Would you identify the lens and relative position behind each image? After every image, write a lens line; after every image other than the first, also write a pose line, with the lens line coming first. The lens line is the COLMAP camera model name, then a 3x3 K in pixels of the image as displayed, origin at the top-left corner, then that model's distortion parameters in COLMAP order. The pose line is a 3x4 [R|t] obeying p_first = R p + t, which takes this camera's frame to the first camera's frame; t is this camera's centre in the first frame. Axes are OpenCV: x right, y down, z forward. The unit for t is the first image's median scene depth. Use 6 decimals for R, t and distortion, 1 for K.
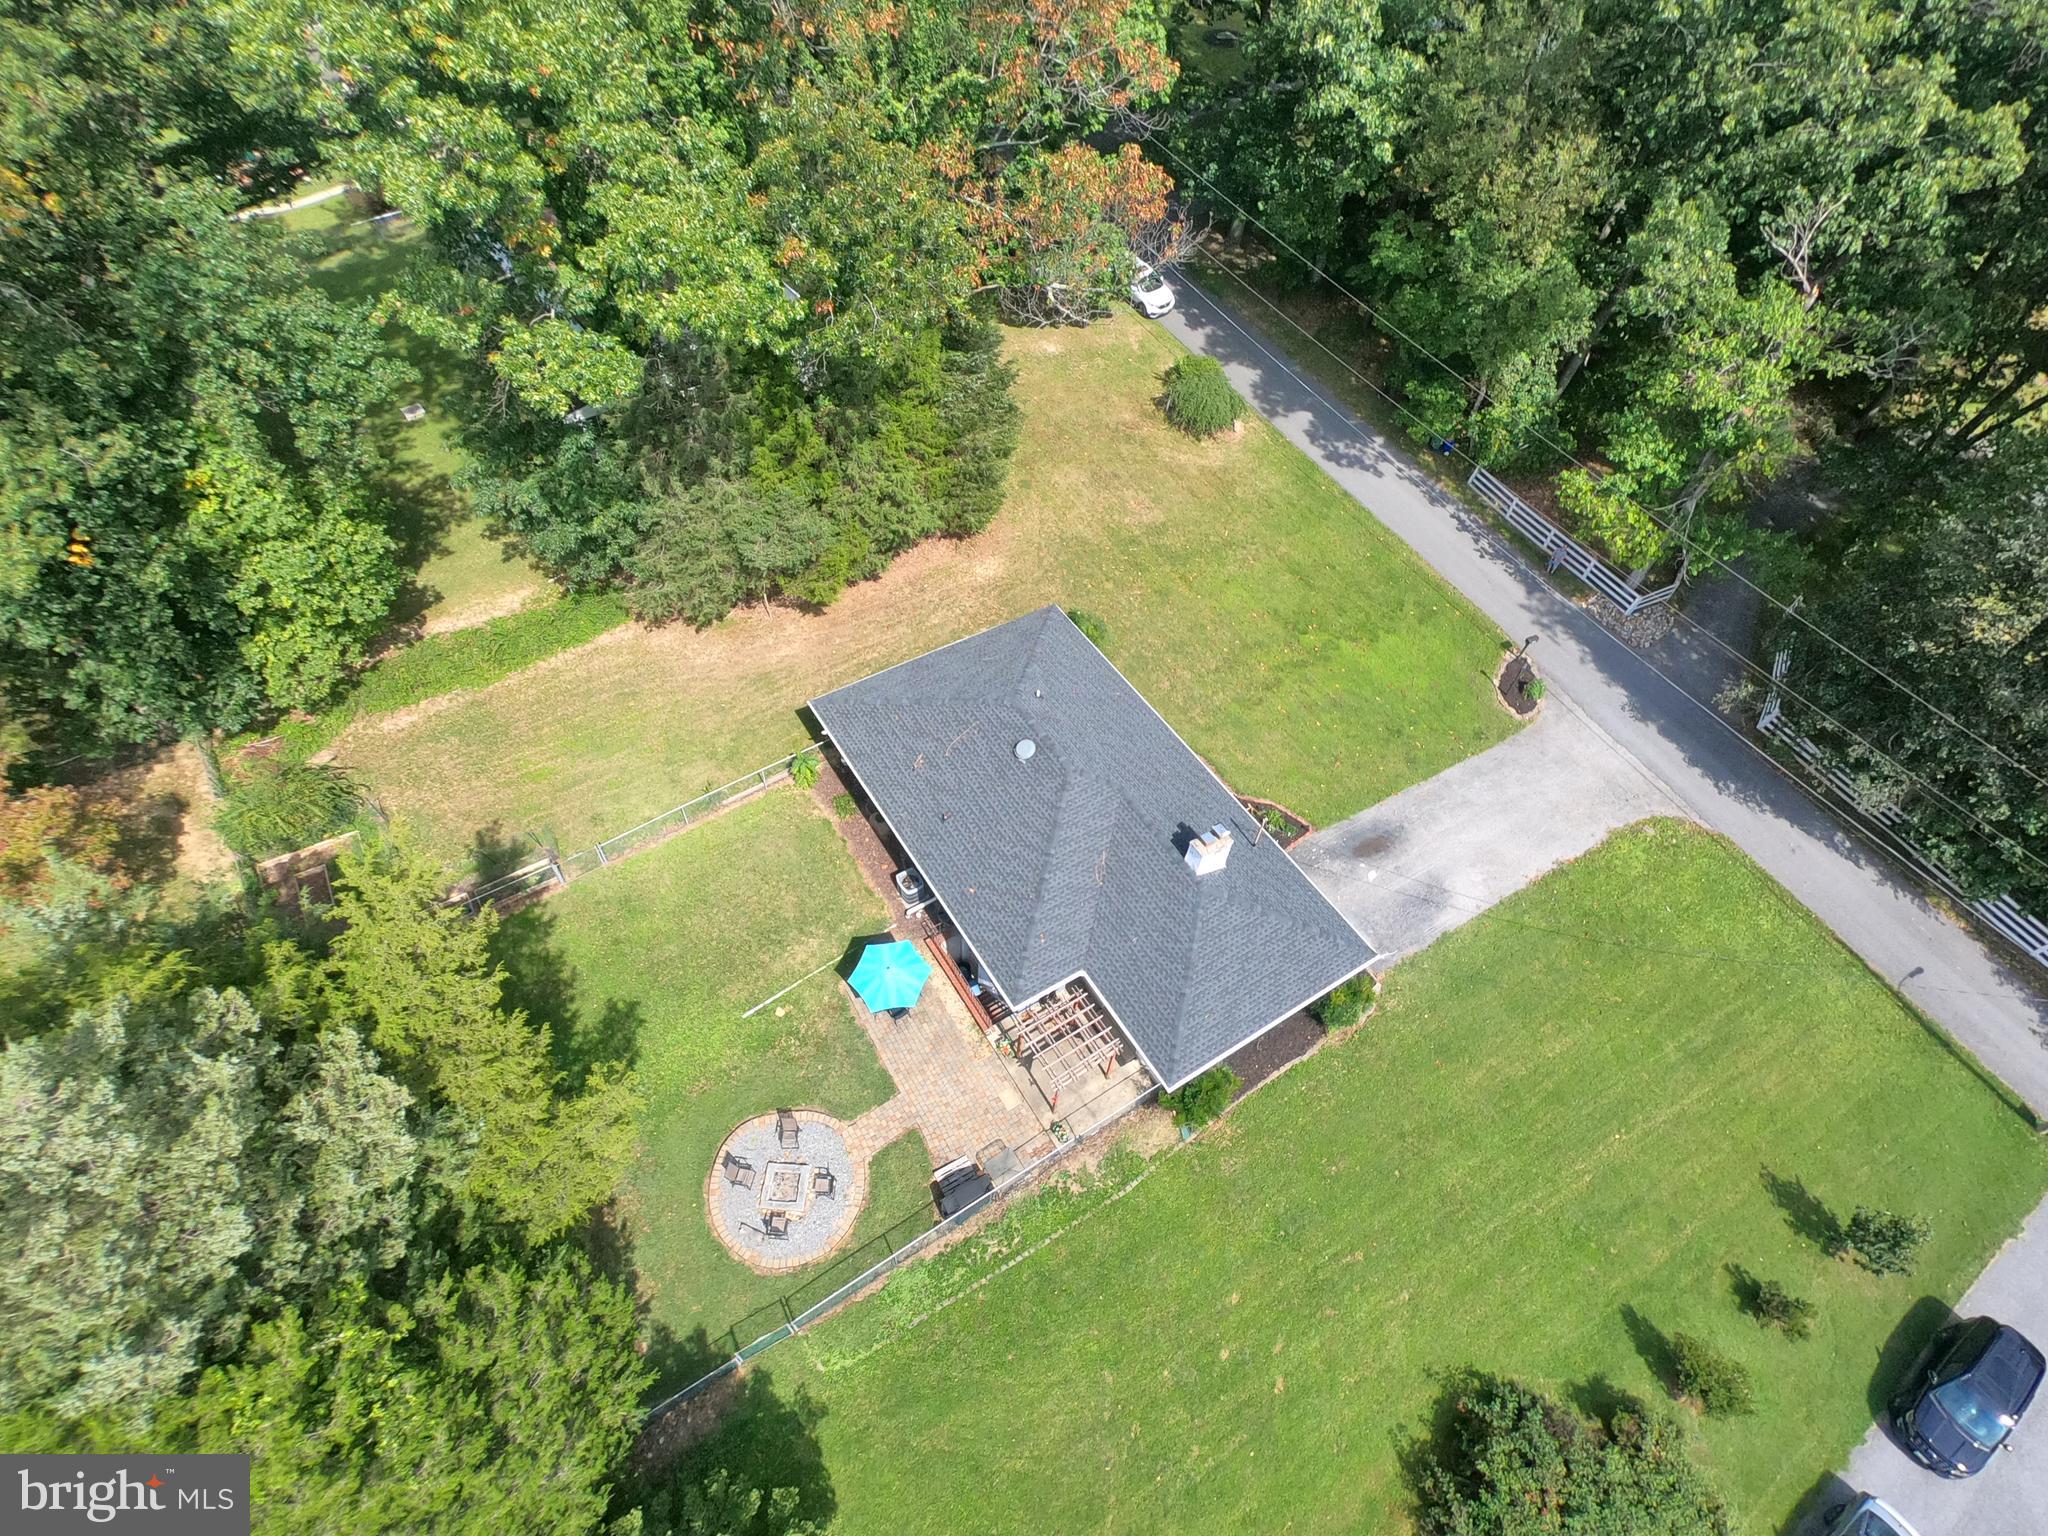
lens RADIAL K [[1030.0, 0, 1022.3], [0, 1030.0, 772.5], [0, 0, 1]] dist [0.001042, 0.000457]
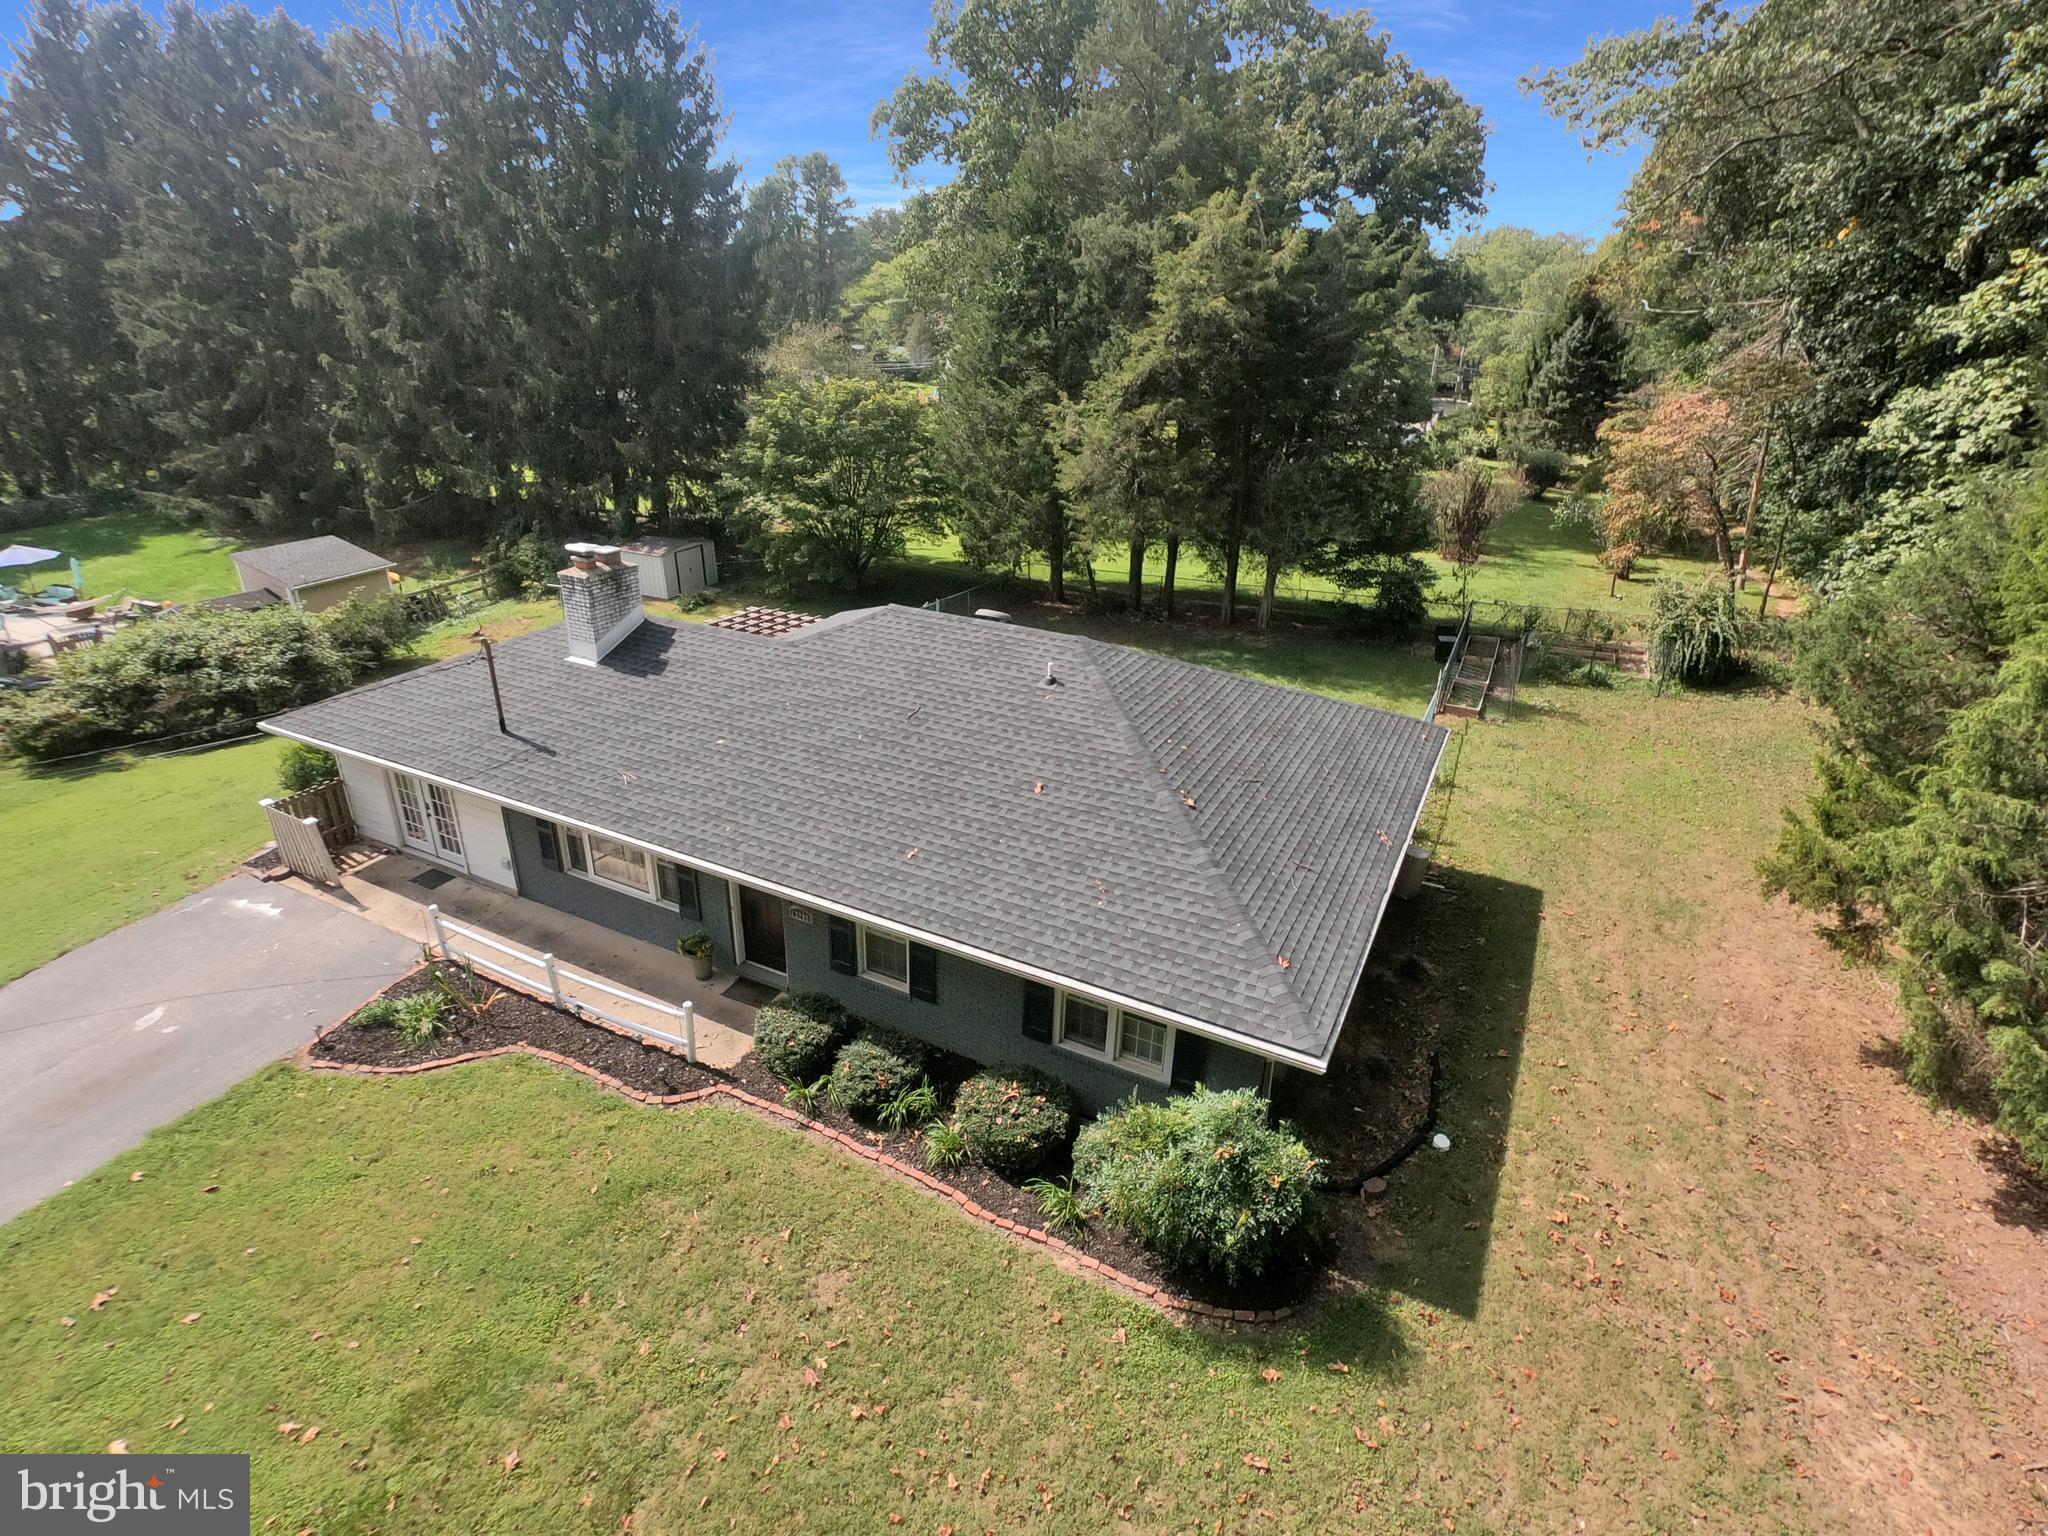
lens RADIAL K [[1030.0, 0, 1022.3], [0, 1030.0, 772.5], [0, 0, 1]] dist [0.001042, 0.000457]
pose [[-0.857993, 0.141205, -0.493872, 0.228450], [-0.443601, 0.281053, 0.851015, -0.399282], [0.258972, 0.949247, -0.178503, 1.038458]]
